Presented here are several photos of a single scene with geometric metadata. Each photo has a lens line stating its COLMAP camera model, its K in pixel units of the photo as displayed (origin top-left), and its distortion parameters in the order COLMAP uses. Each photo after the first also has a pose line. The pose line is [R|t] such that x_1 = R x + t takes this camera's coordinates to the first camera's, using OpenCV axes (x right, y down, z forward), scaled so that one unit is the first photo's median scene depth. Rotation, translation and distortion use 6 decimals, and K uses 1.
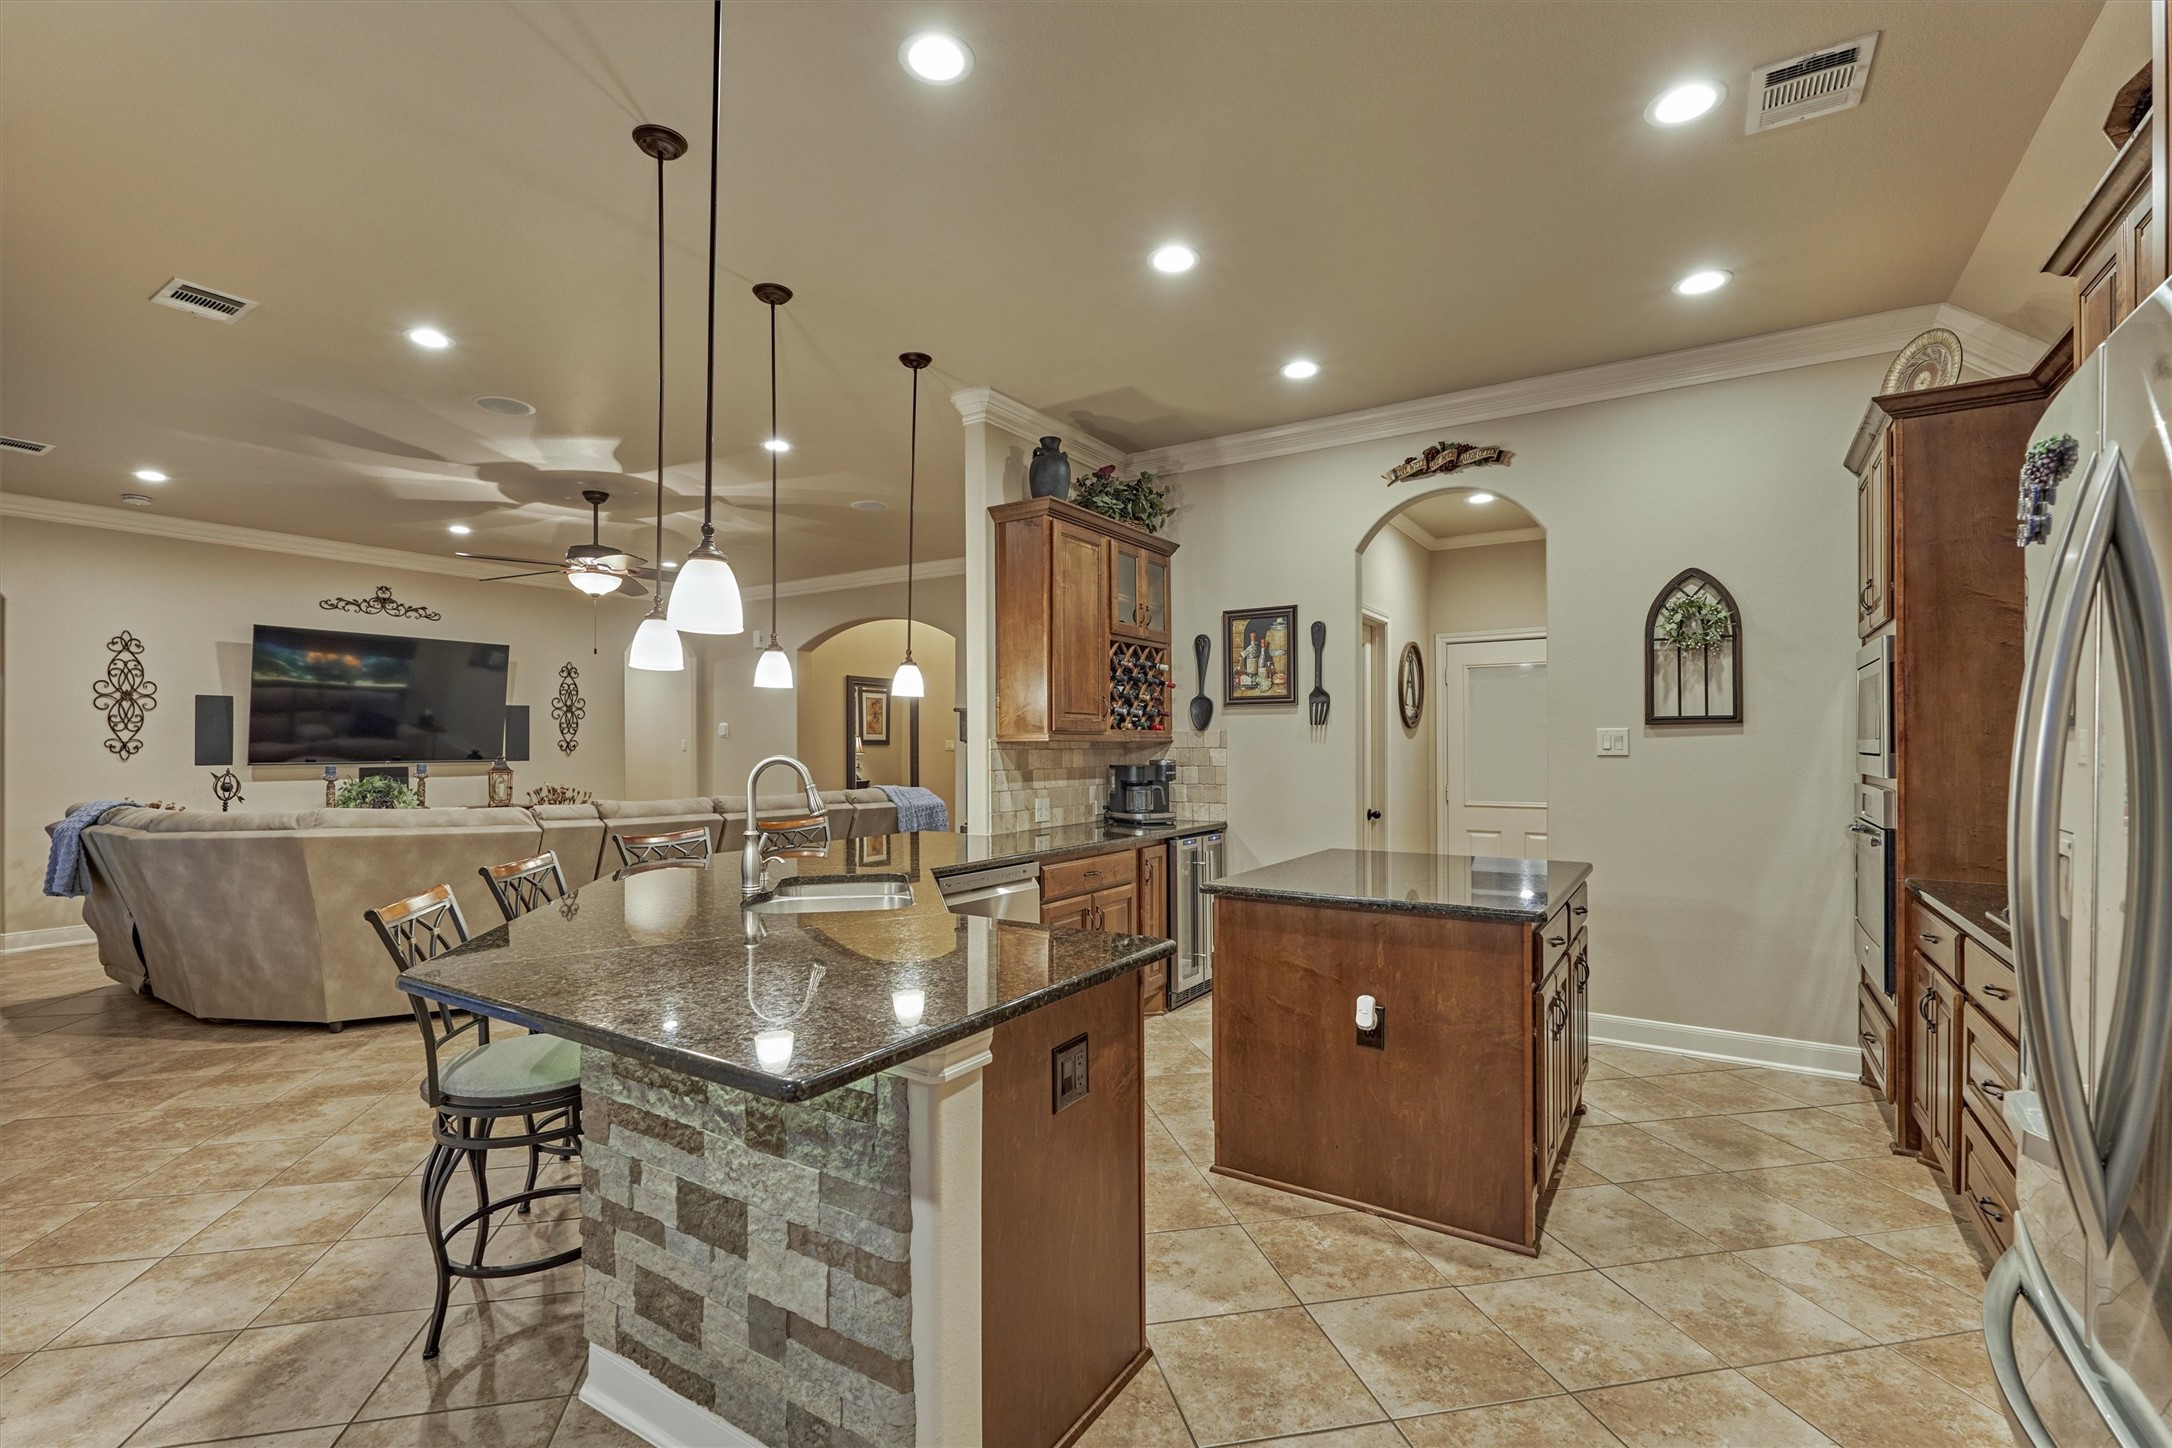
lens RADIAL K [[983.6, 0, 1085.1], [0, 983.6, 739.8], [0, 0, 1]] dist [0.000446, -0.000057]
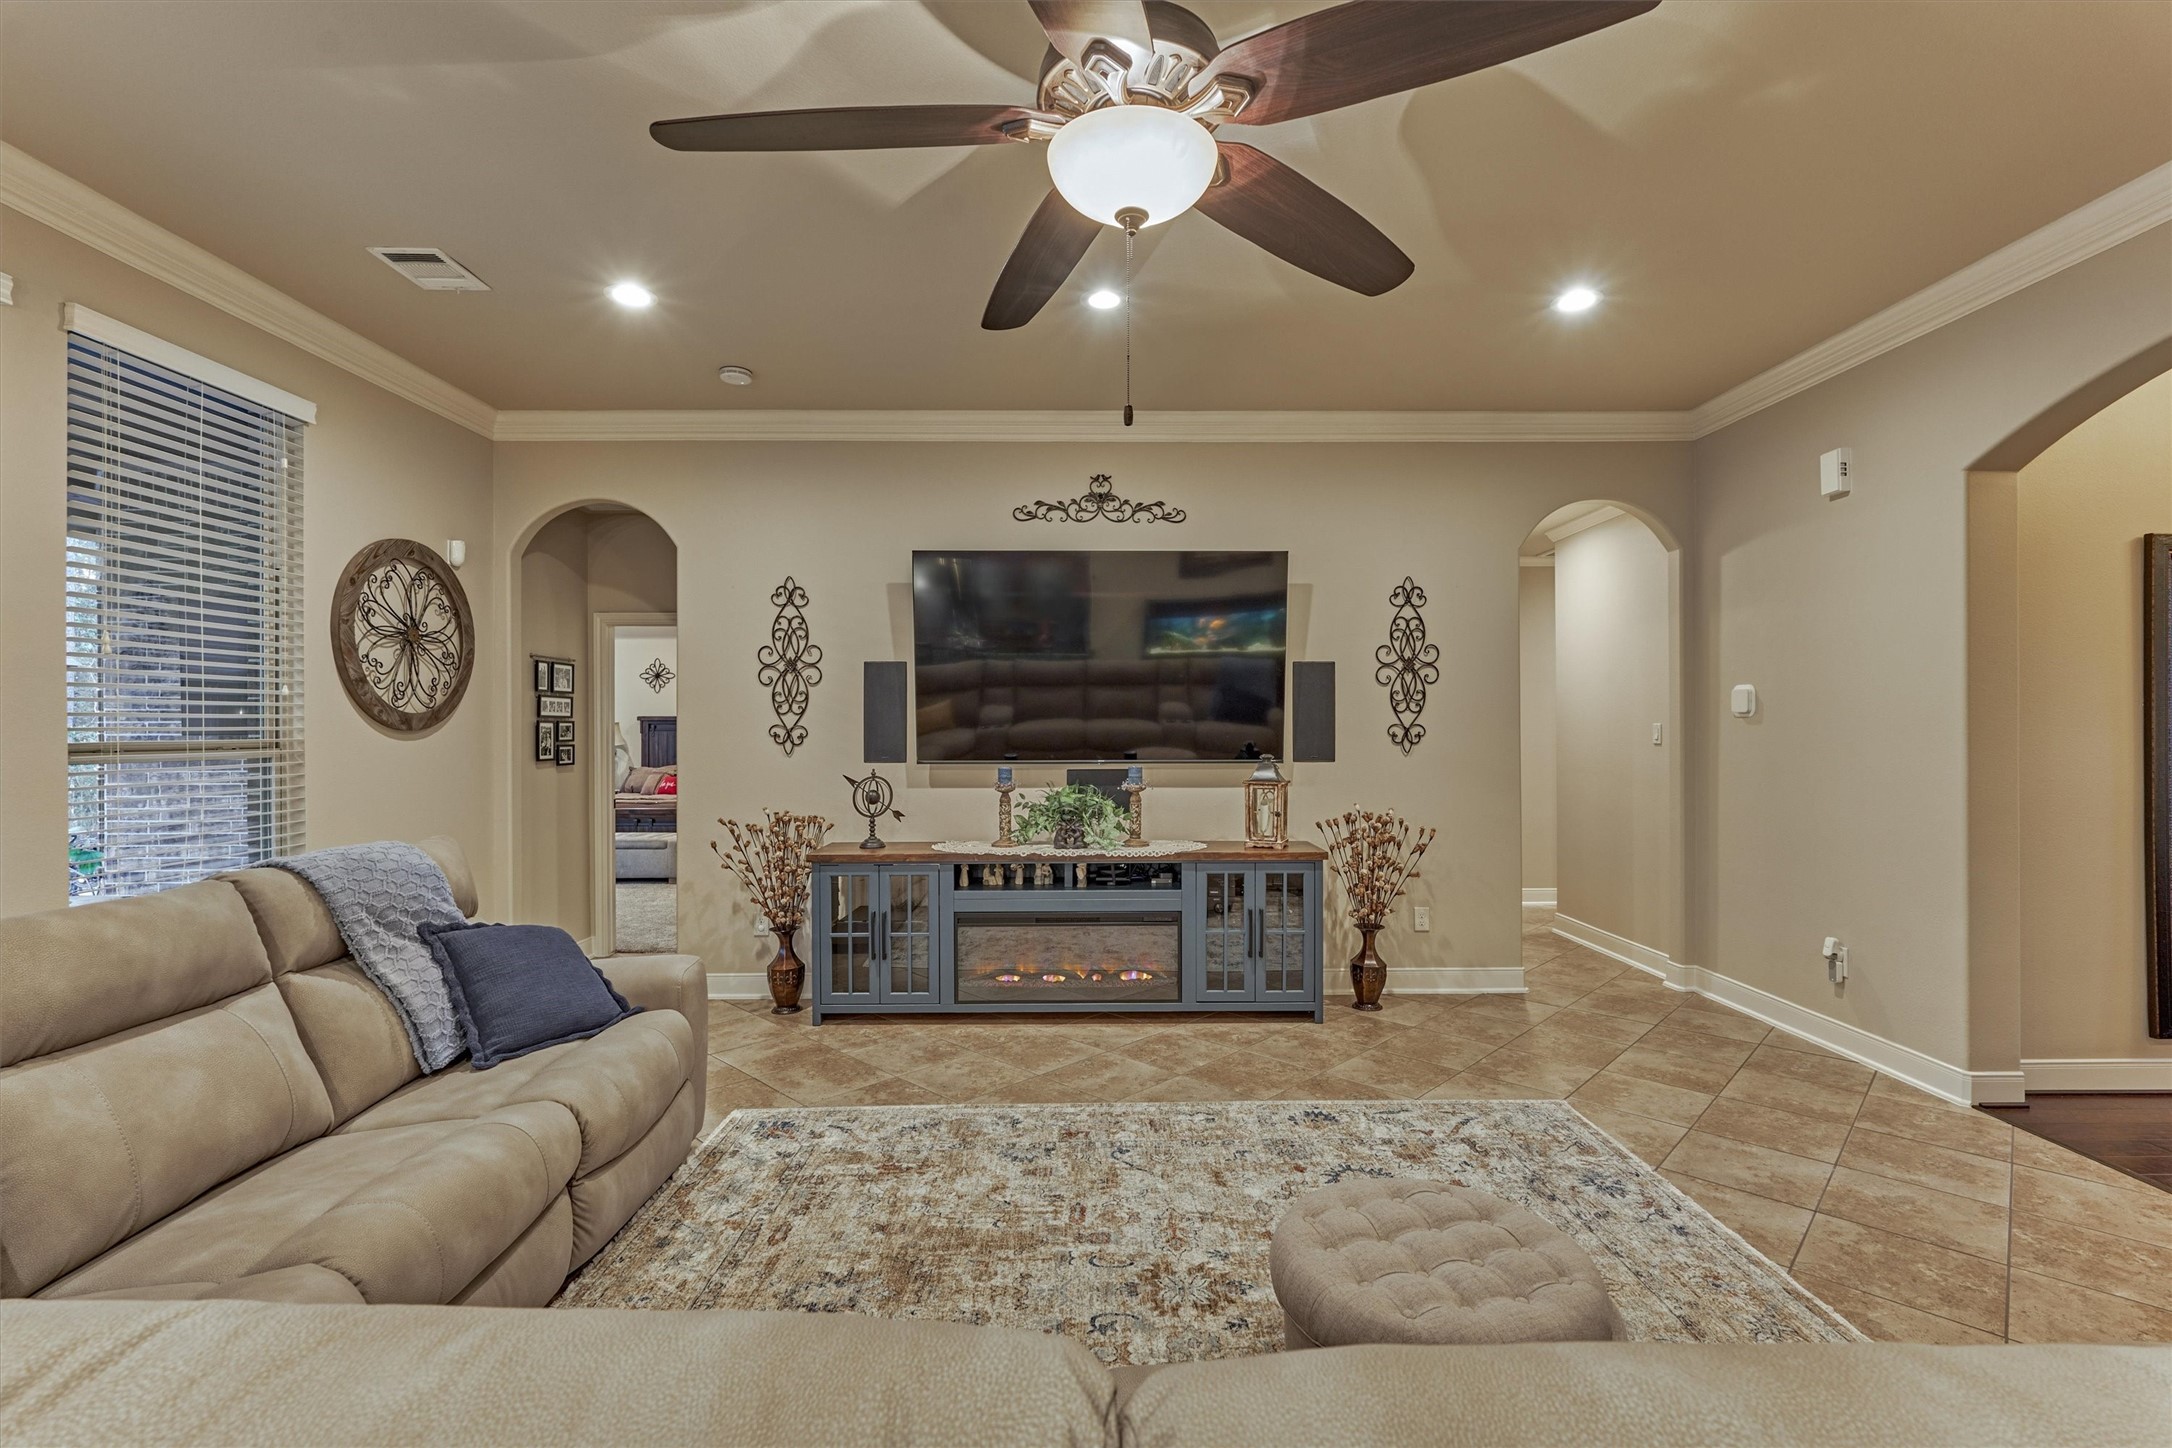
lens RADIAL K [[983.6, 0, 1085.4], [0, 983.6, 725.5], [0, 0, 1]] dist [0.000446, -0.000057]
pose [[0.552021, 0.003592, -0.833823, -0.211832], [0.004769, 0.999961, 0.007465, -0.004280], [0.833817, -0.008098, 0.551982, 0.672366]]
